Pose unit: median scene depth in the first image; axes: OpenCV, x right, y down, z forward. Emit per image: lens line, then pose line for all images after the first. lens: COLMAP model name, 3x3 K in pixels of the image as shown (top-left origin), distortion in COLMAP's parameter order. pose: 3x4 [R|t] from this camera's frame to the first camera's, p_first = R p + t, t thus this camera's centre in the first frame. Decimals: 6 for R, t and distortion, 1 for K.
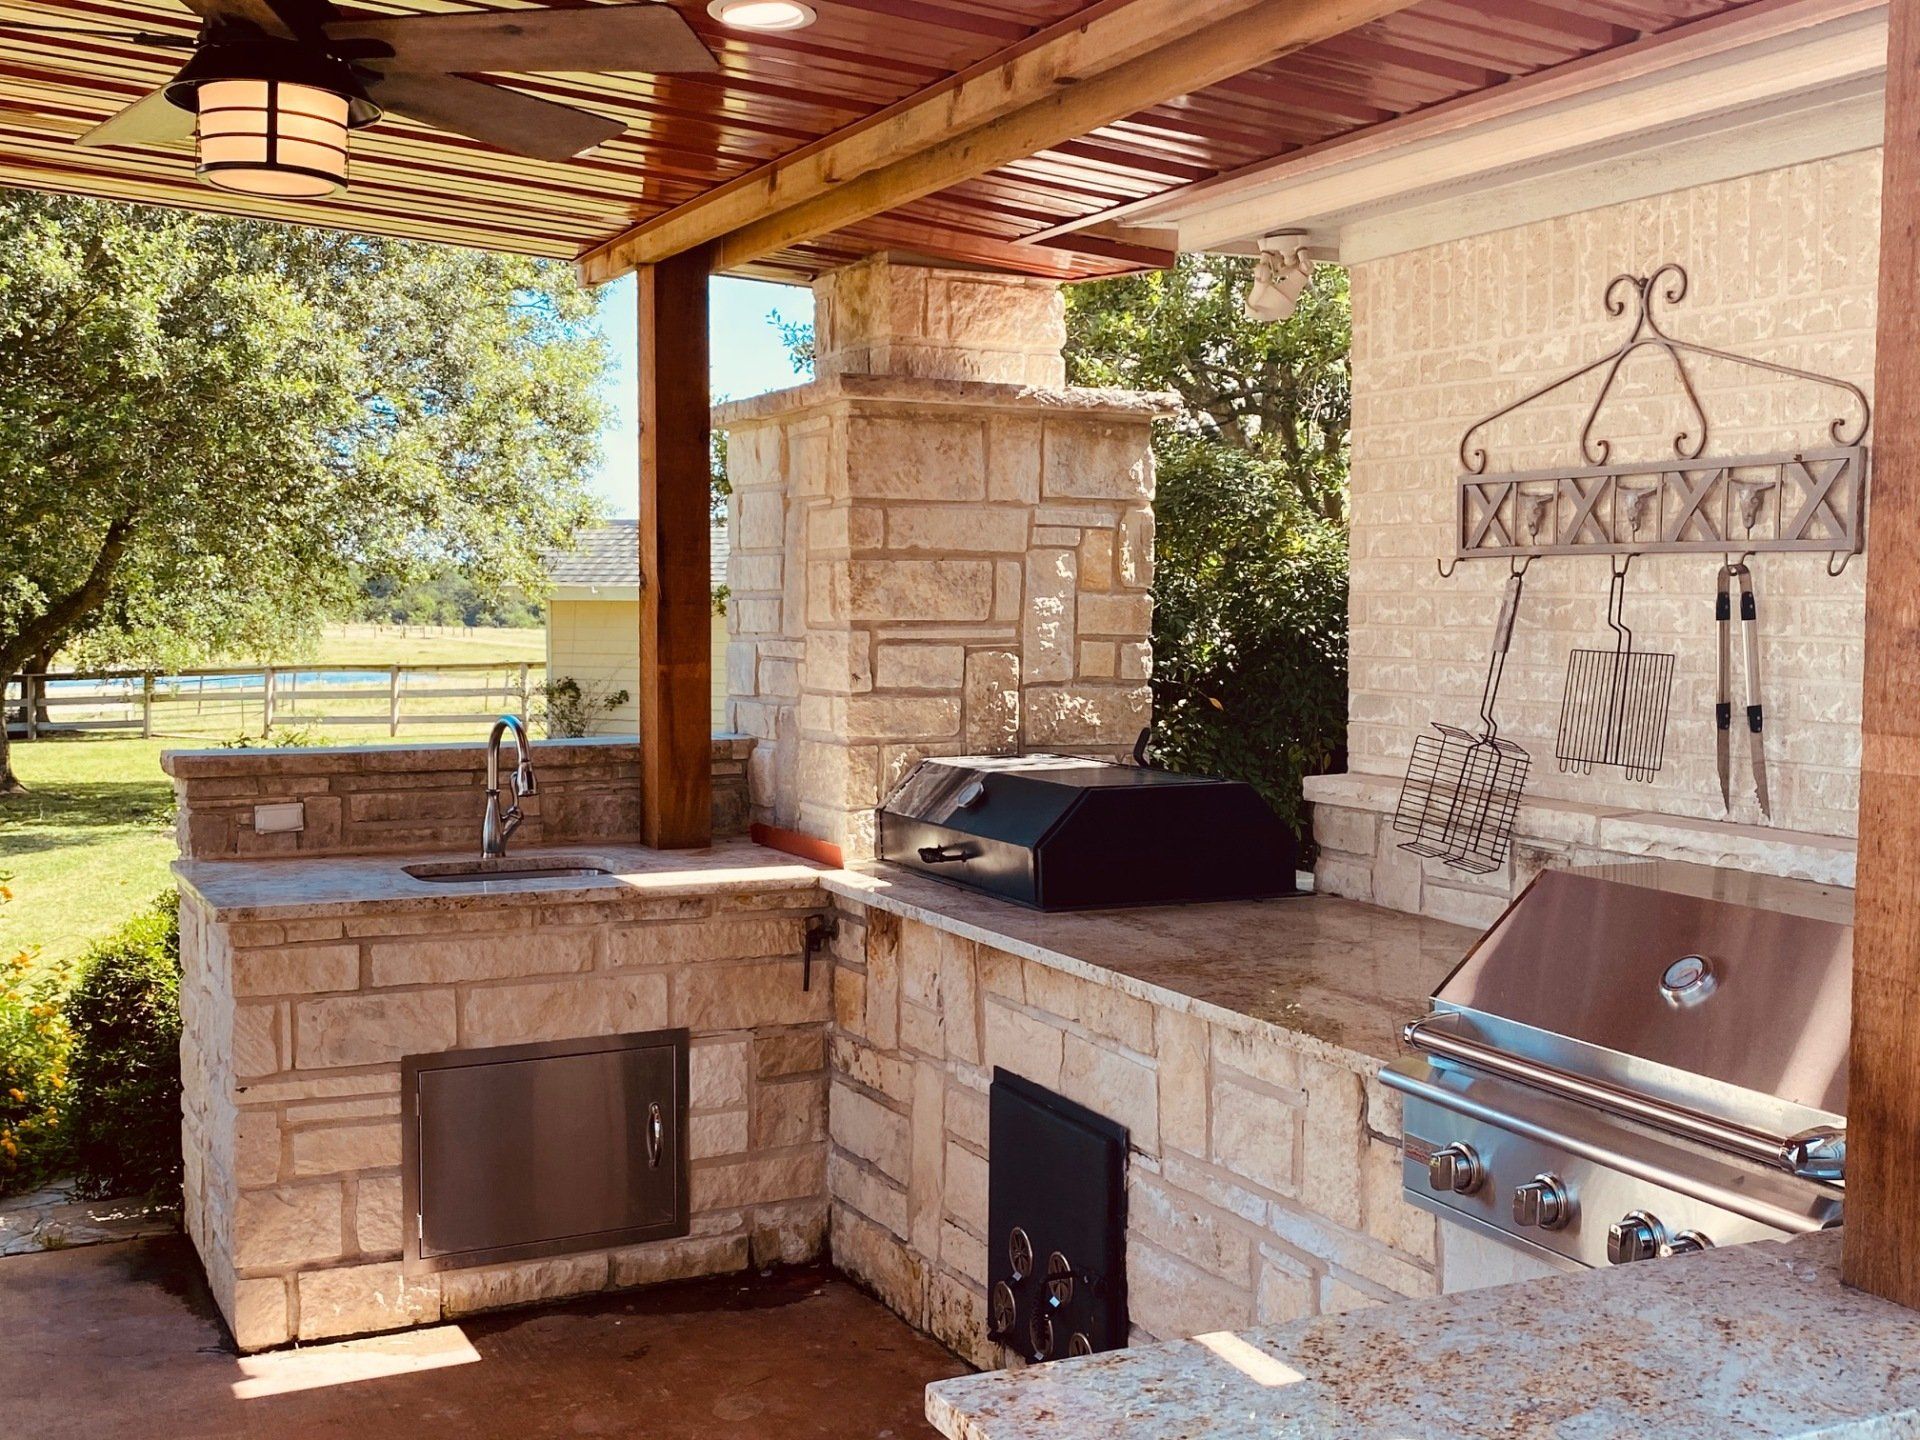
lens RADIAL K [[2105.9, 0, 960.0], [0, 2105.9, 720.0], [0, 0, 1]] dist [0.128344, -0.354092]
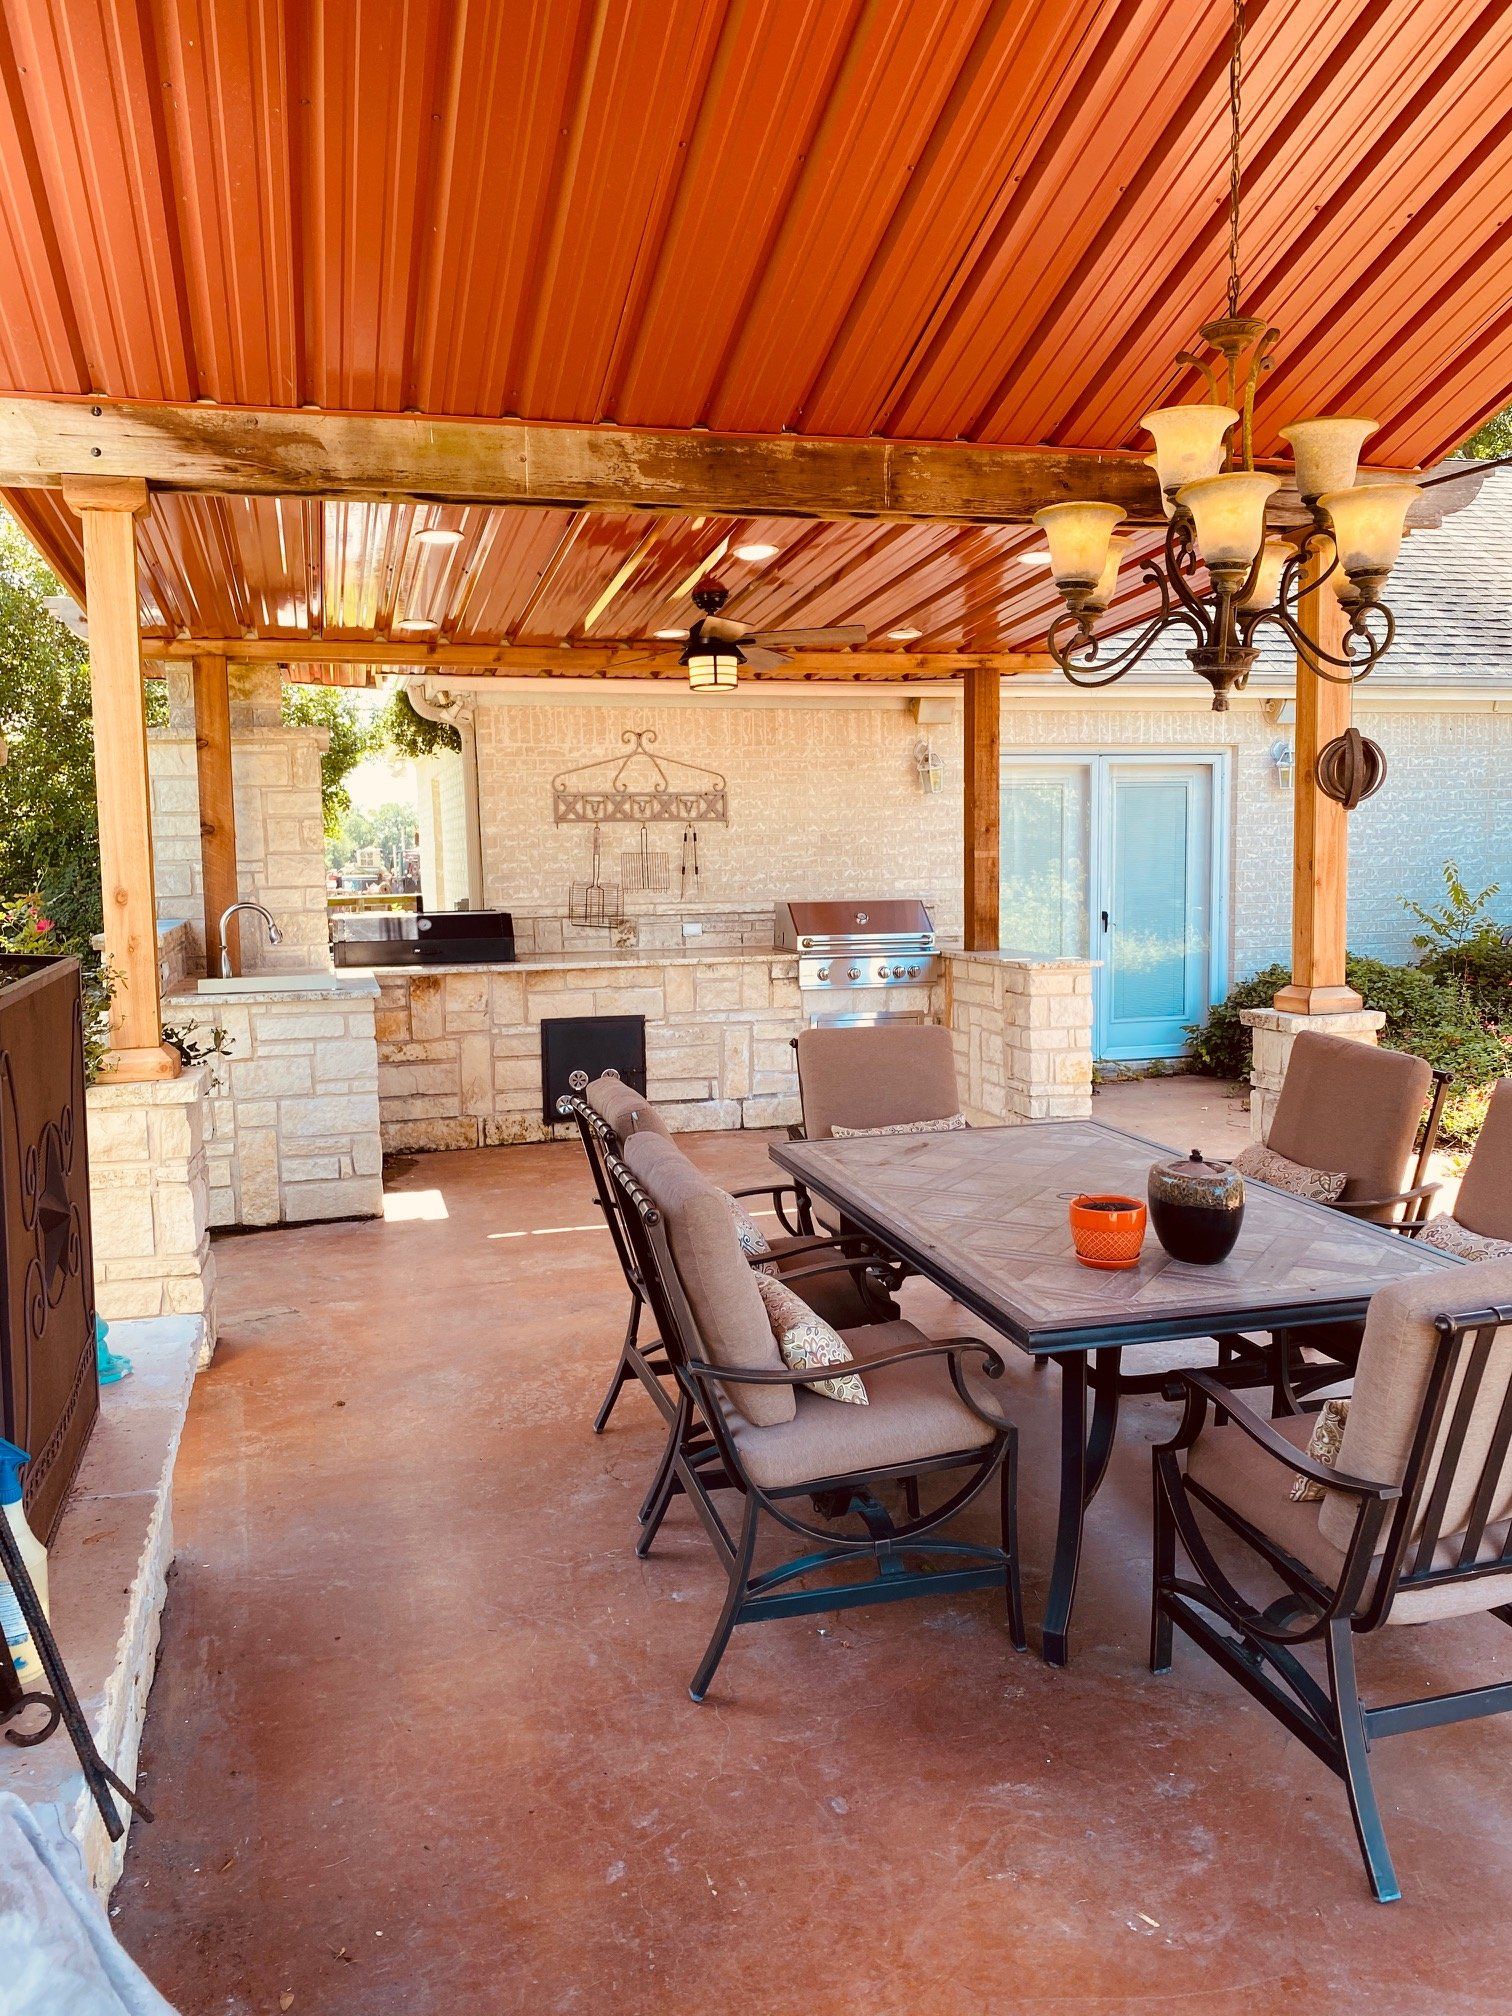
lens RADIAL K [[1524.6, 0, 756.0], [0, 1524.6, 1008.0], [0, 0, 1]] dist [0.135003, -0.295443]
pose [[0.181561, -0.106032, 0.977647, -1.537057], [0.077174, 0.992640, 0.093326, -0.002011], [-0.980347, 0.058505, 0.188408, 0.347771]]
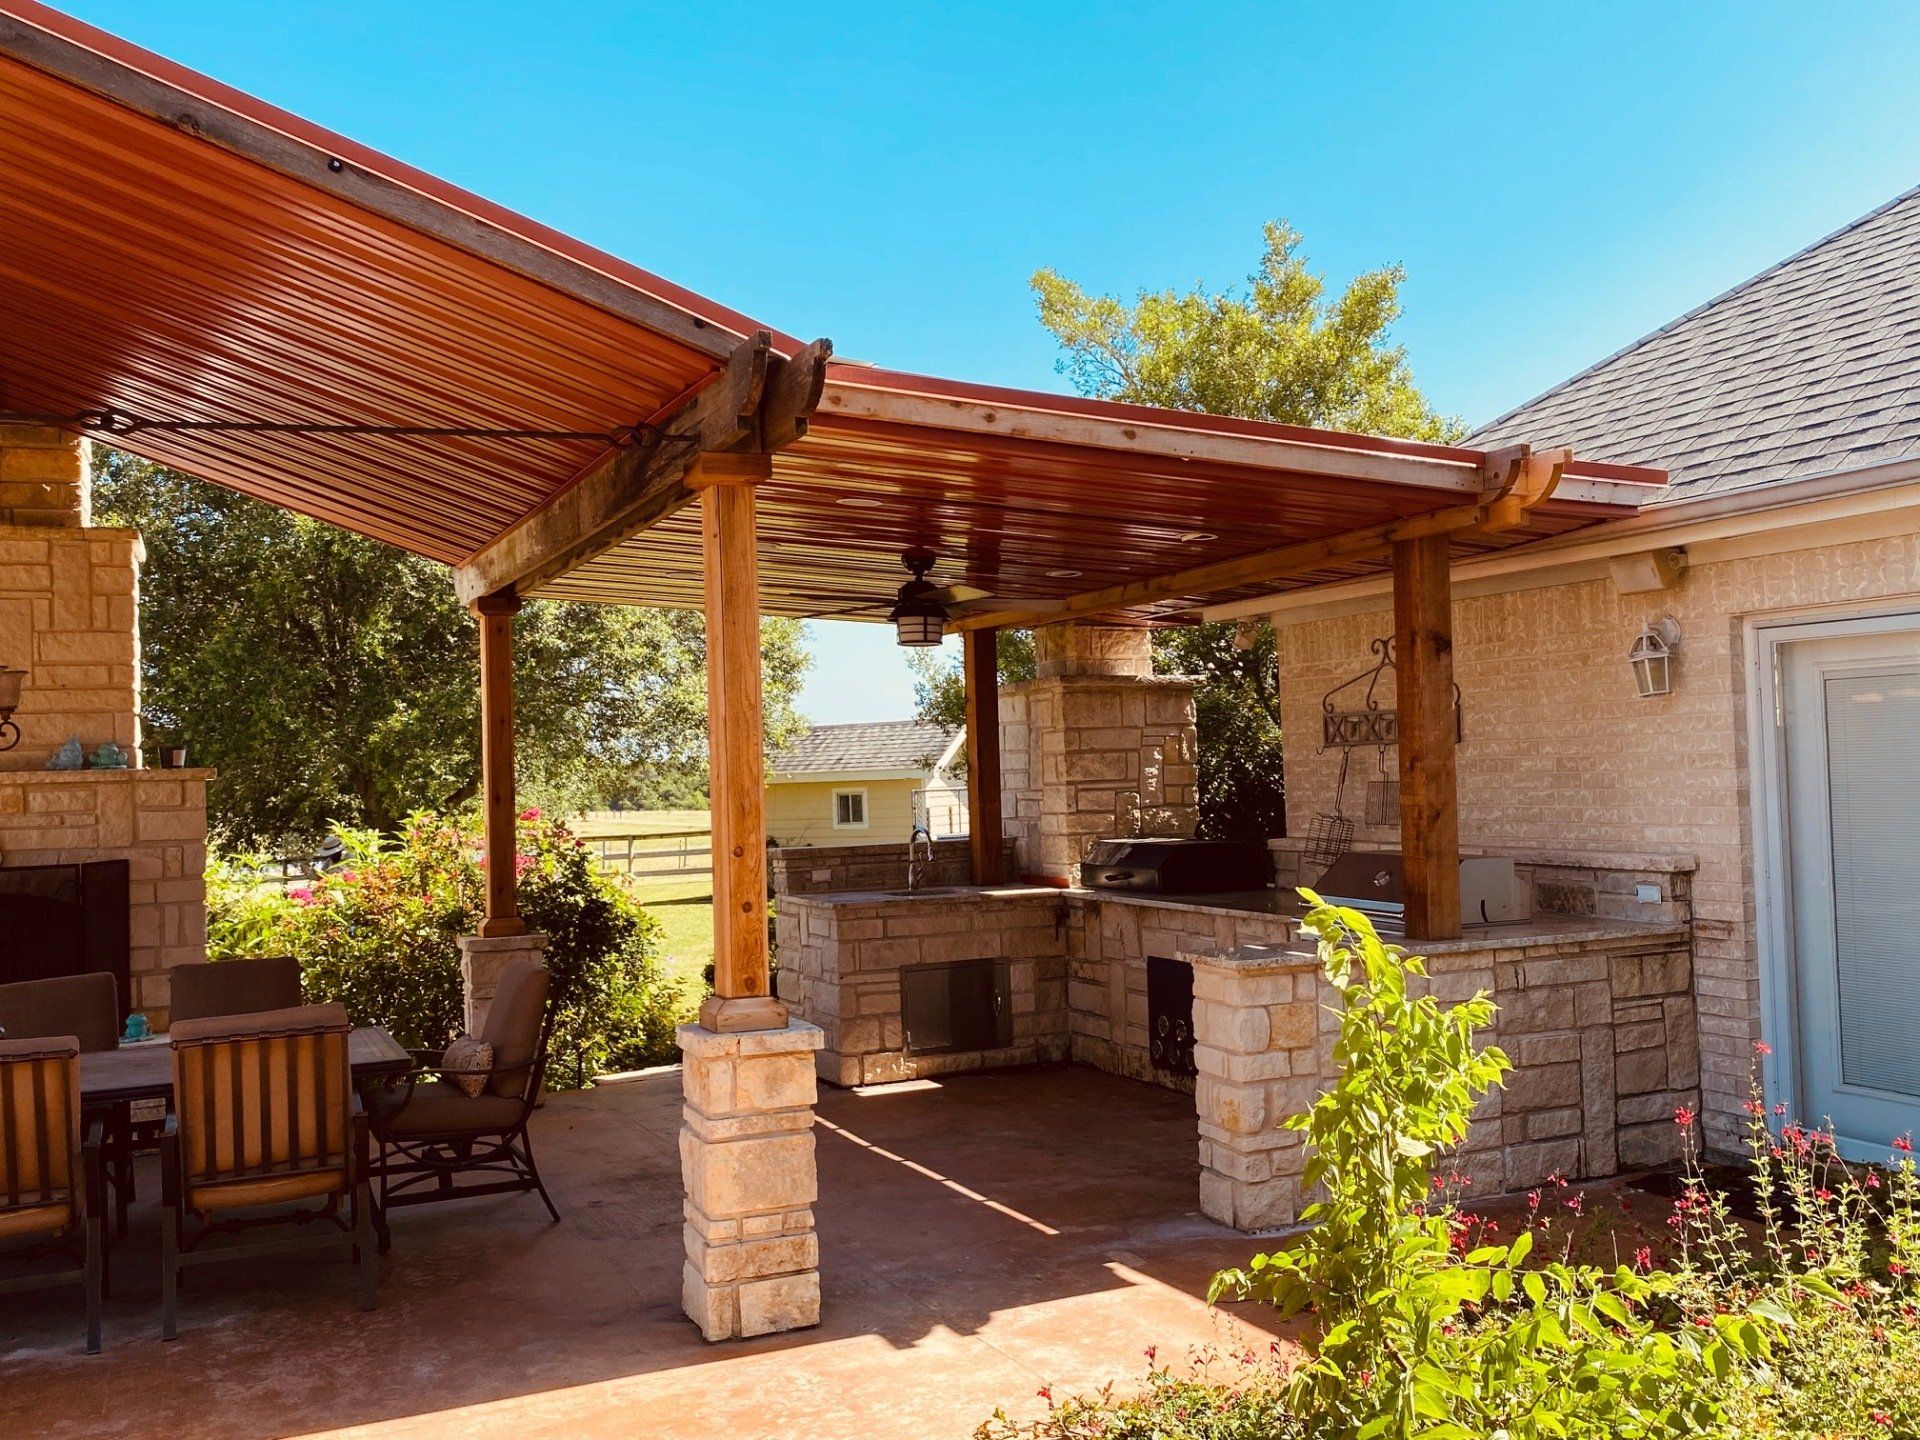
lens RADIAL K [[1728.3, 0, 933.2], [0, 1728.3, 712.9], [0, 0, 1]] dist [0.128781, -0.359377]
pose [[0.998538, -0.036919, -0.039477, -0.128225], [0.033155, 0.995198, -0.092099, 0.051290], [0.042688, 0.090655, 0.994967, -0.952727]]
